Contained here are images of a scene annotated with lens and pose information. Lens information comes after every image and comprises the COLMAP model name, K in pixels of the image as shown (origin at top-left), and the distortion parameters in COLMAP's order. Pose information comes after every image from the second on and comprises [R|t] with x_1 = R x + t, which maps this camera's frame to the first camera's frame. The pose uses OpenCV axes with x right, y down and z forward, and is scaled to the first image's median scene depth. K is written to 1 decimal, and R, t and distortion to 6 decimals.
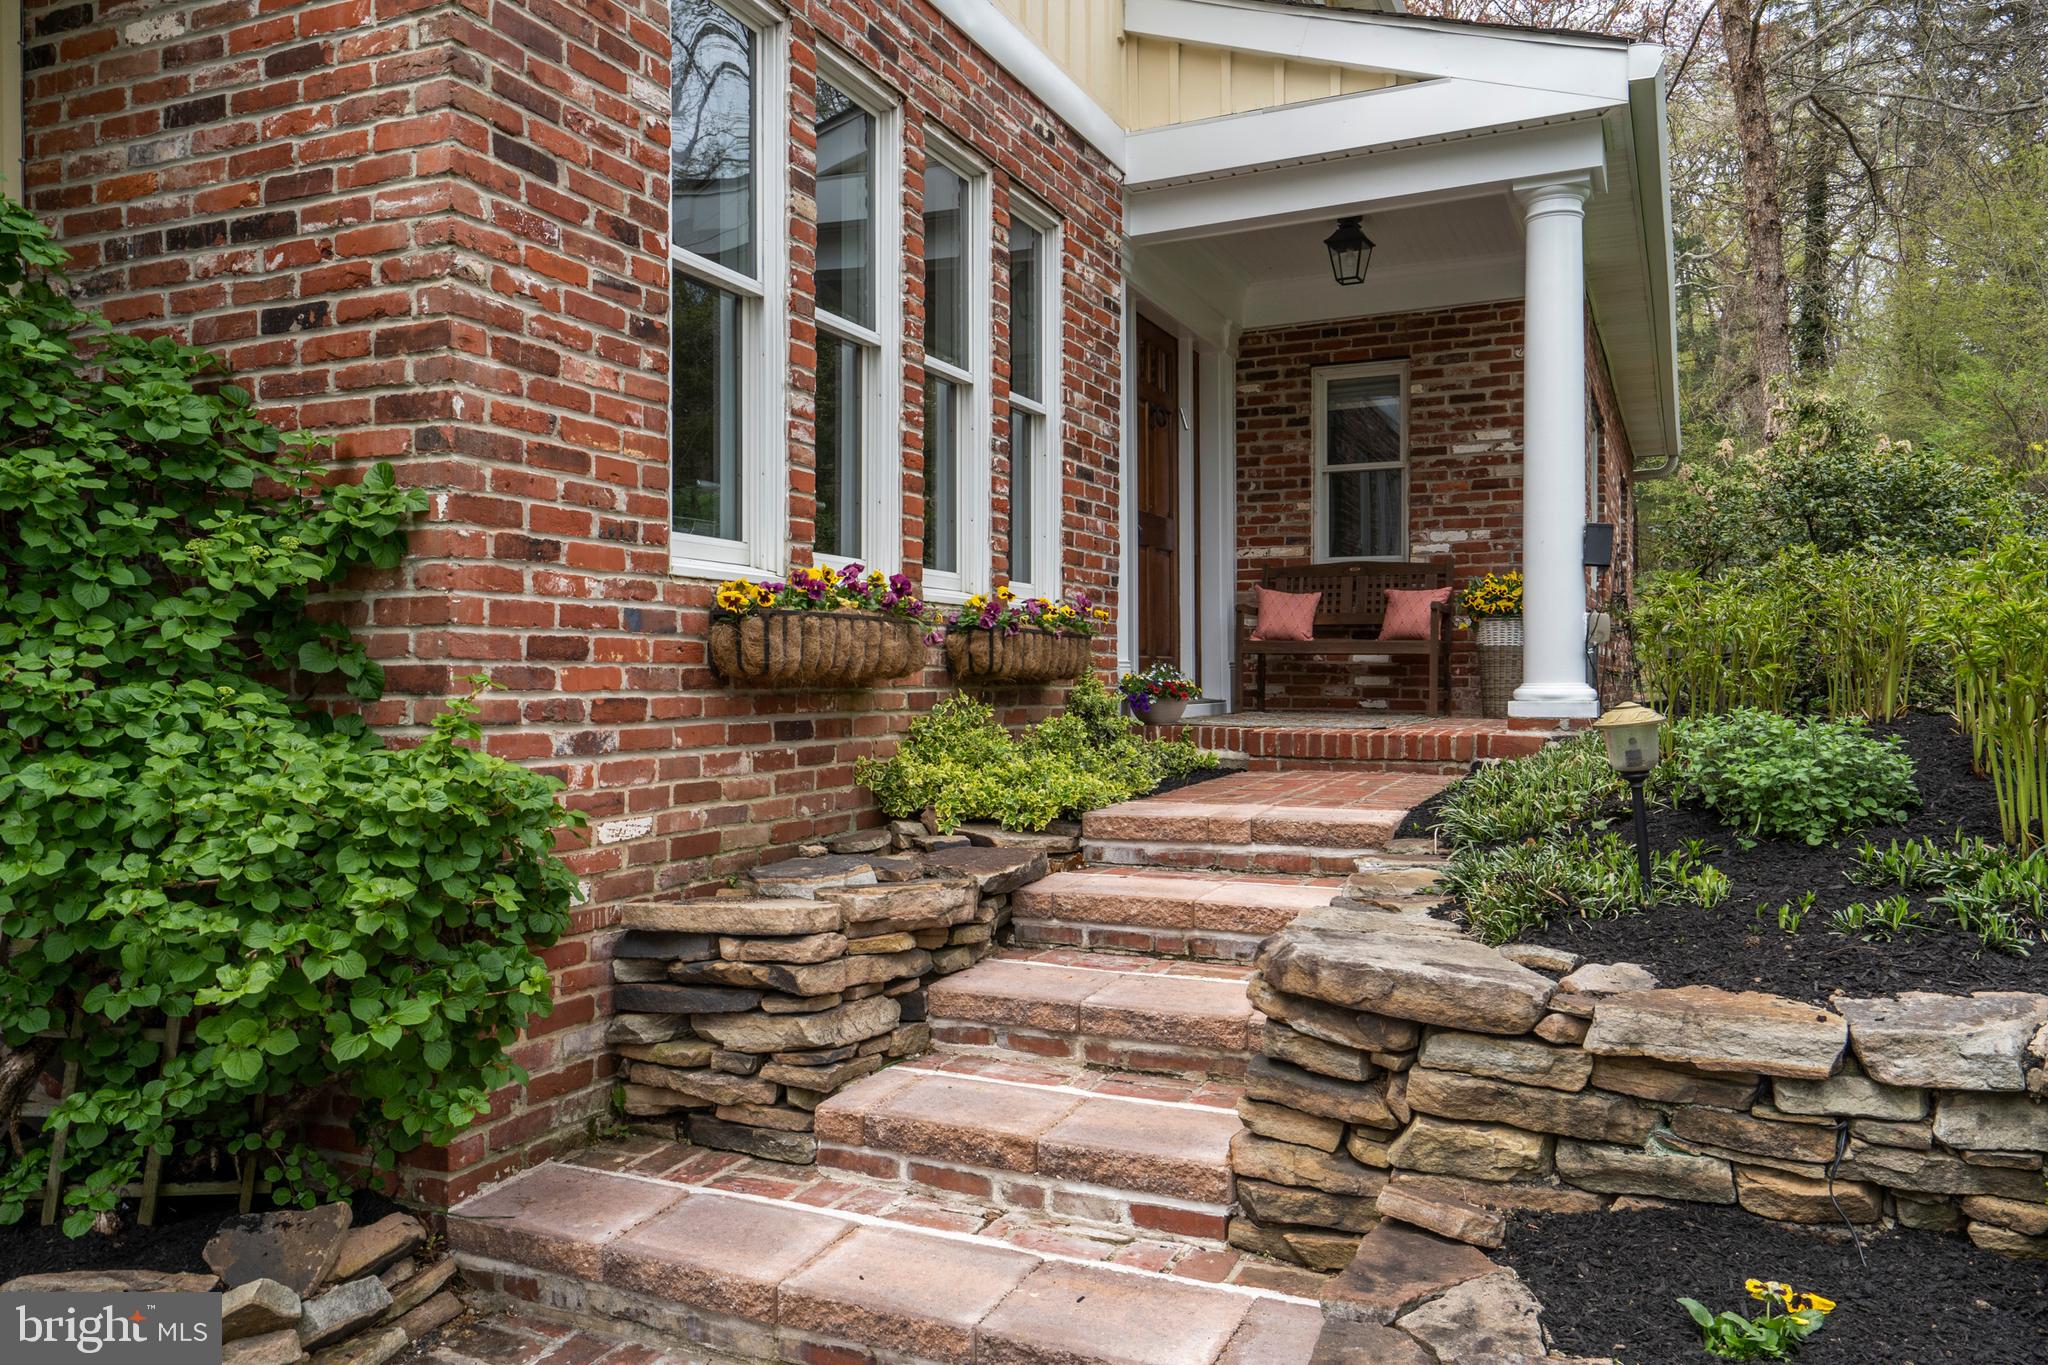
lens RADIAL K [[1547.2, 0, 1002.8], [0, 1547.2, 683.9], [0, 0, 1]] dist [0.016285, -0.012271]
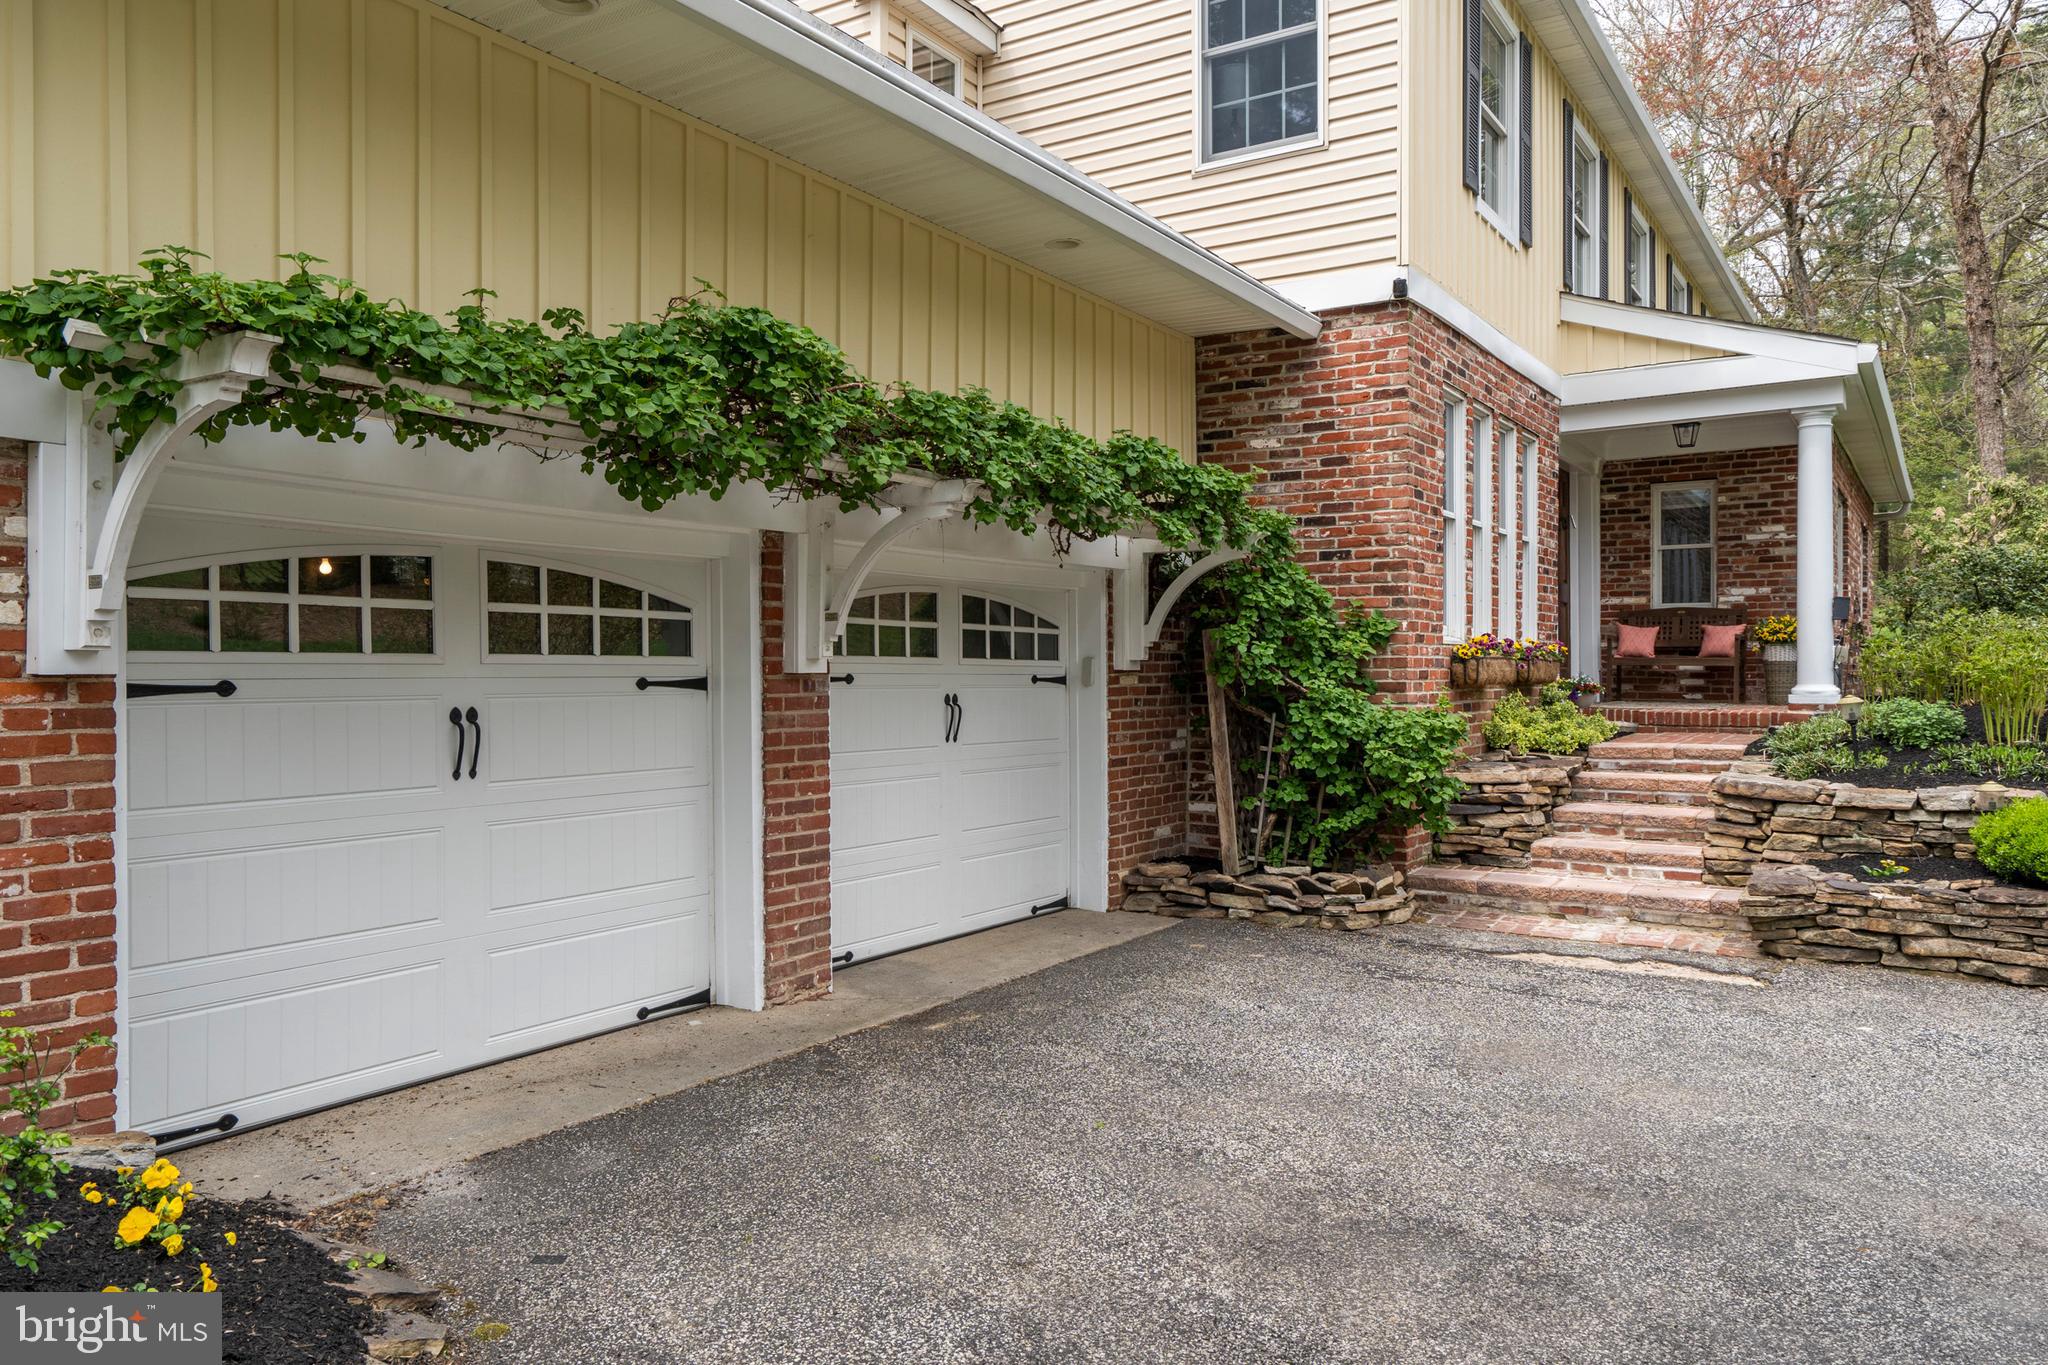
lens RADIAL K [[1547.2, 0, 1027.2], [0, 1547.2, 683.1], [0, 0, 1]] dist [0.016285, -0.012271]
pose [[0.992815, -0.001033, -0.119656, -0.349001], [0.001492, 0.999992, 0.003751, -0.010698], [0.119651, -0.003902, 0.992808, -0.931431]]
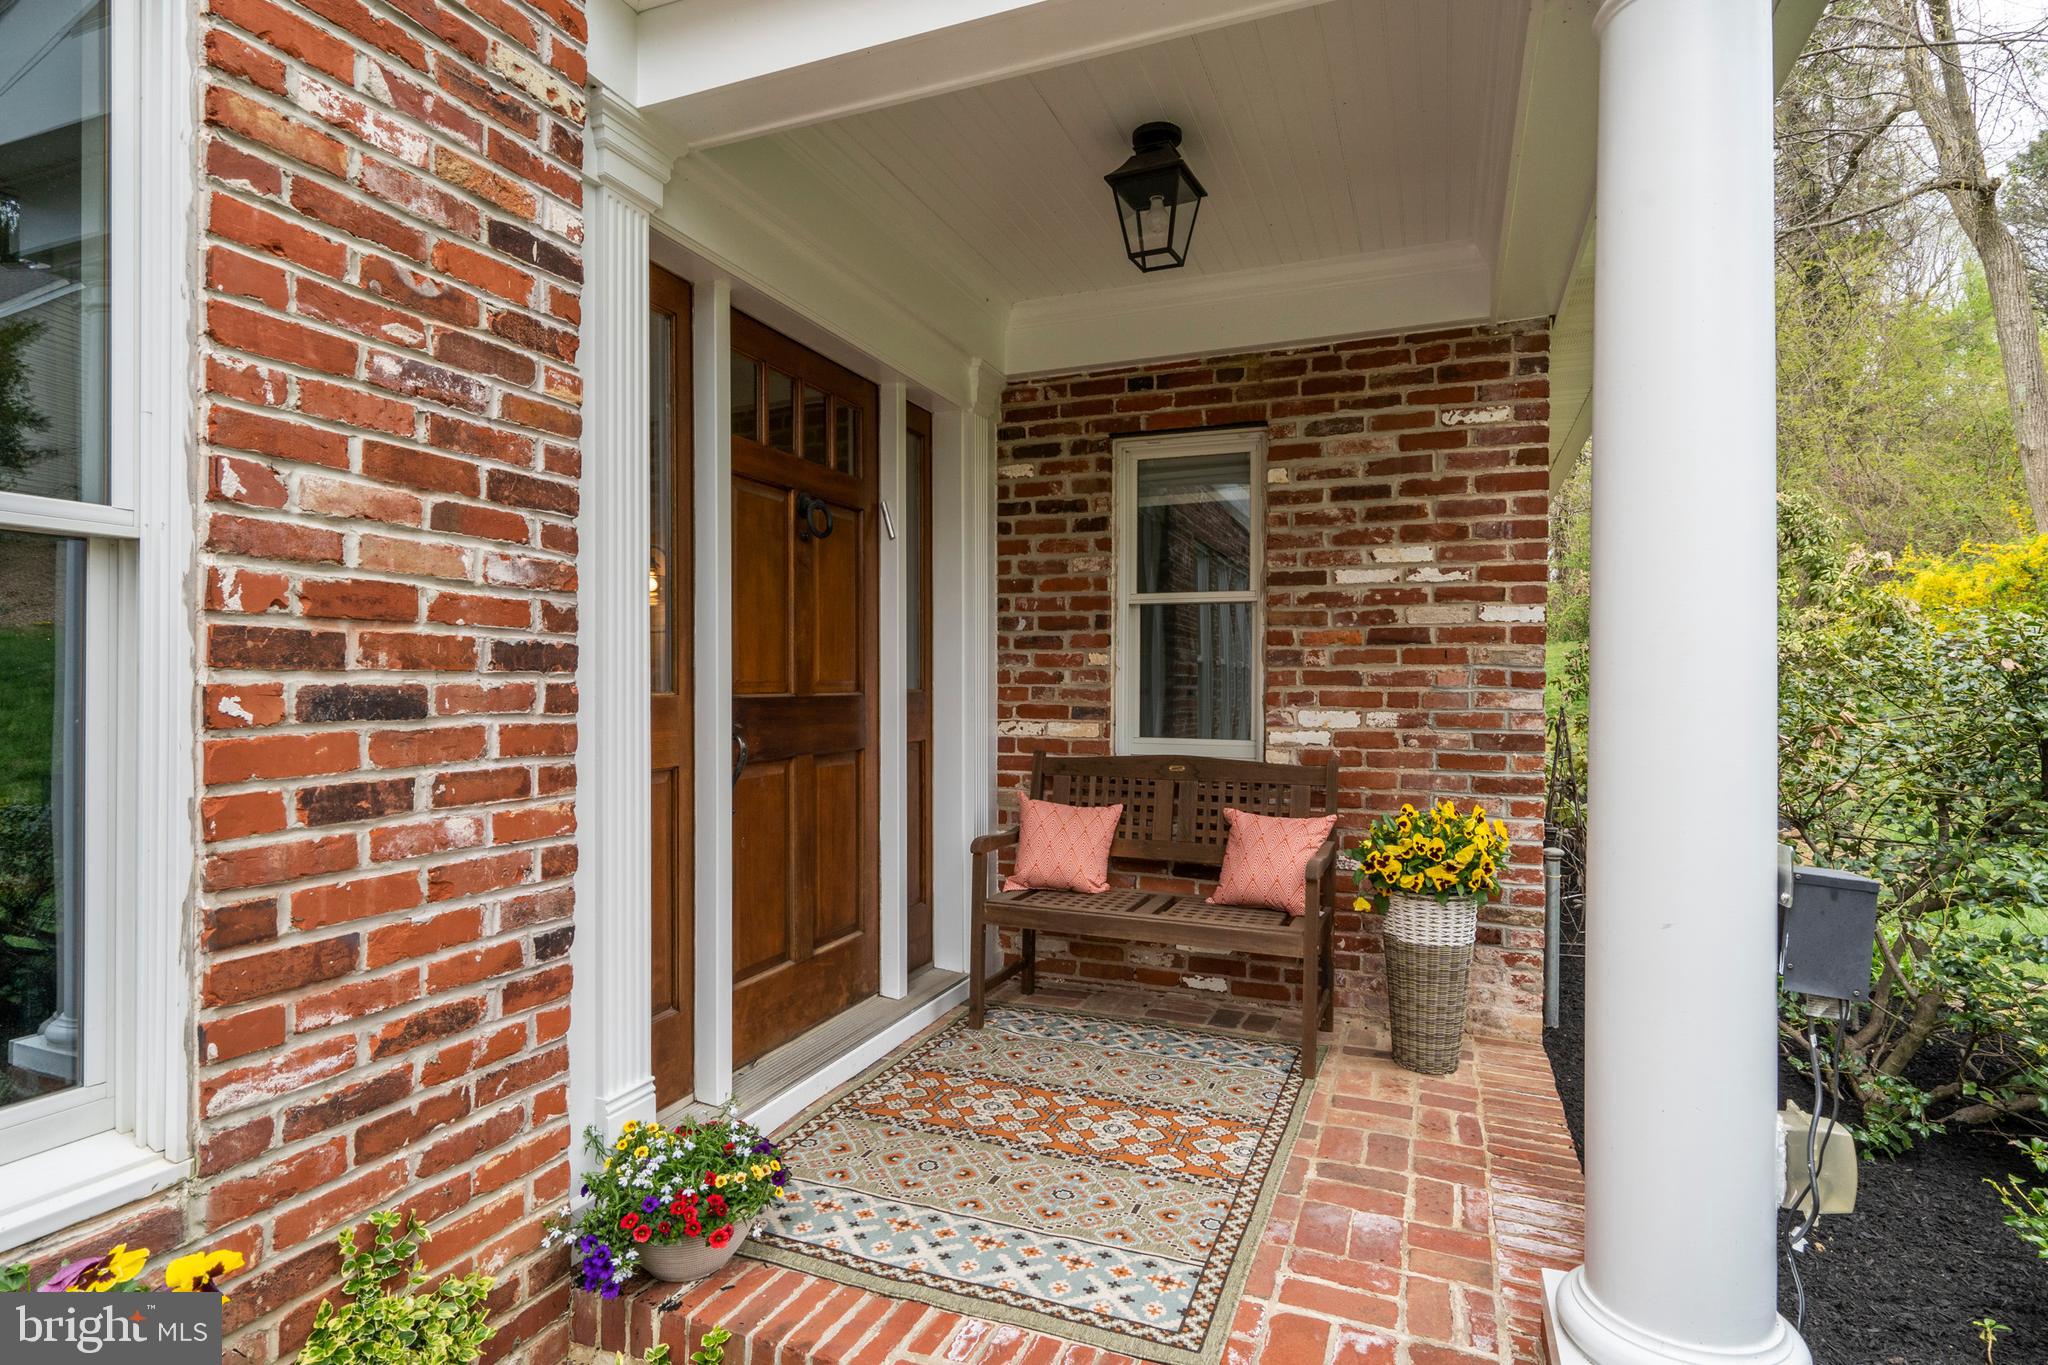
lens RADIAL K [[1073.9, 0, 1038.2], [0, 1073.9, 683.0], [0, 0, 1]] dist [0.001927, 0.000315]
pose [[0.998019, 0.003781, 0.062793, 0.202160], [-0.004151, 0.999975, 0.005764, -0.152722], [-0.062770, -0.006013, 0.998010, 0.803792]]
